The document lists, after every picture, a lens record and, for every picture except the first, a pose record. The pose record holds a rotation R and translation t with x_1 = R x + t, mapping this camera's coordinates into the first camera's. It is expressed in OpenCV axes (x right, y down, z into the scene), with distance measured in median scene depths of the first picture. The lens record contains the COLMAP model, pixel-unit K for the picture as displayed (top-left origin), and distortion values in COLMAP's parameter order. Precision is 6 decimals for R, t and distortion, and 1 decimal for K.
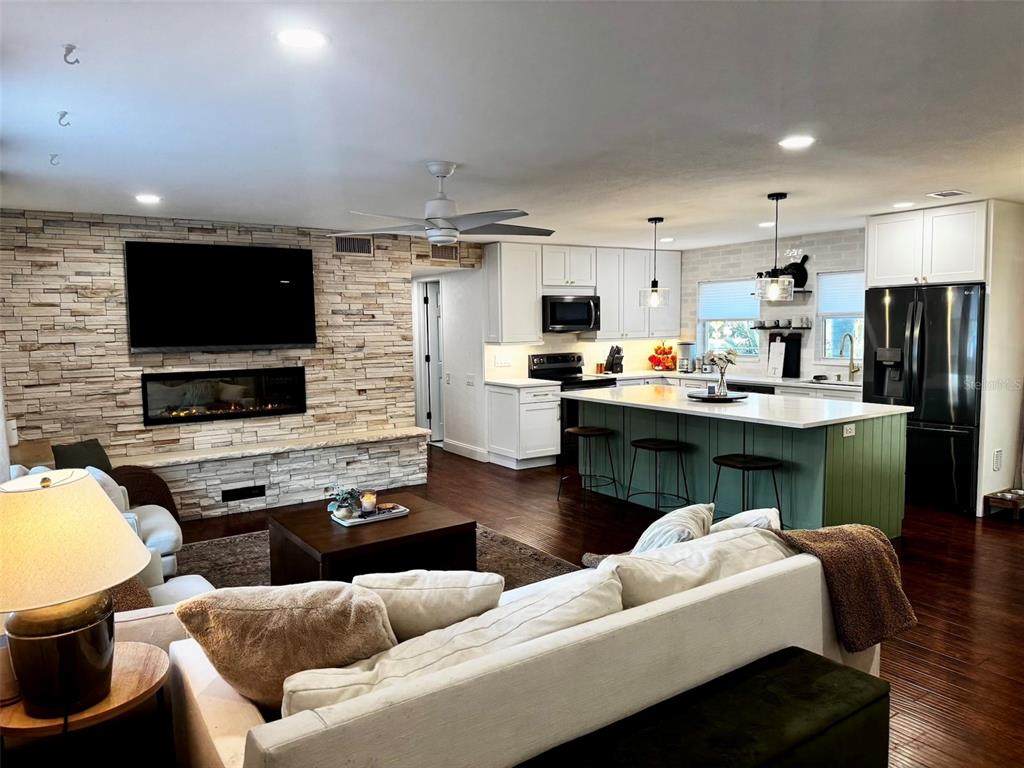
lens RADIAL K [[713.0, 0, 507.6], [0, 713.0, 383.4], [0, 0, 1]] dist [0.105242, -0.153720]
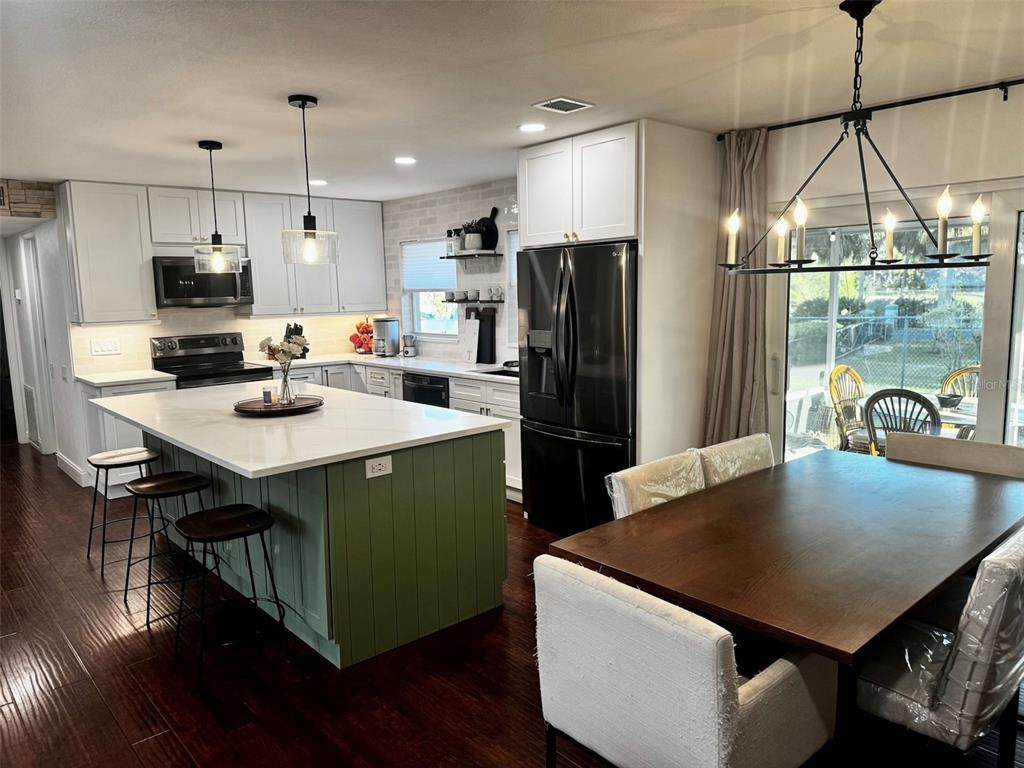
lens RADIAL K [[713.0, 0, 507.6], [0, 713.0, 383.4], [0, 0, 1]] dist [0.105242, -0.153720]
pose [[0.989247, -0.025385, 0.144034, 0.390917], [0.018785, 0.998718, 0.046996, -0.029425], [-0.145042, -0.043785, 0.988456, 0.281905]]
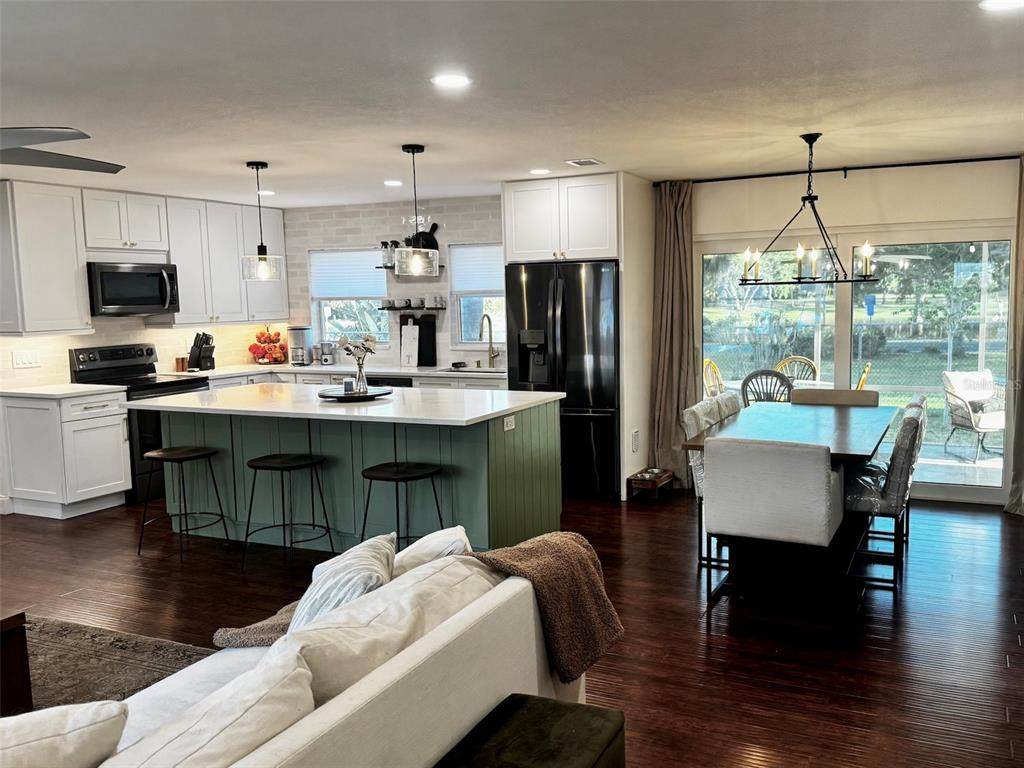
lens RADIAL K [[866.8, 0, 559.1], [0, 866.8, 395.5], [0, 0, 1]] dist [0.118258, -0.198019]
pose [[0.847891, -0.062511, 0.526472, -0.026990], [0.050925, 0.998036, 0.036486, -0.003924], [-0.527719, -0.004126, 0.849409, 0.051157]]
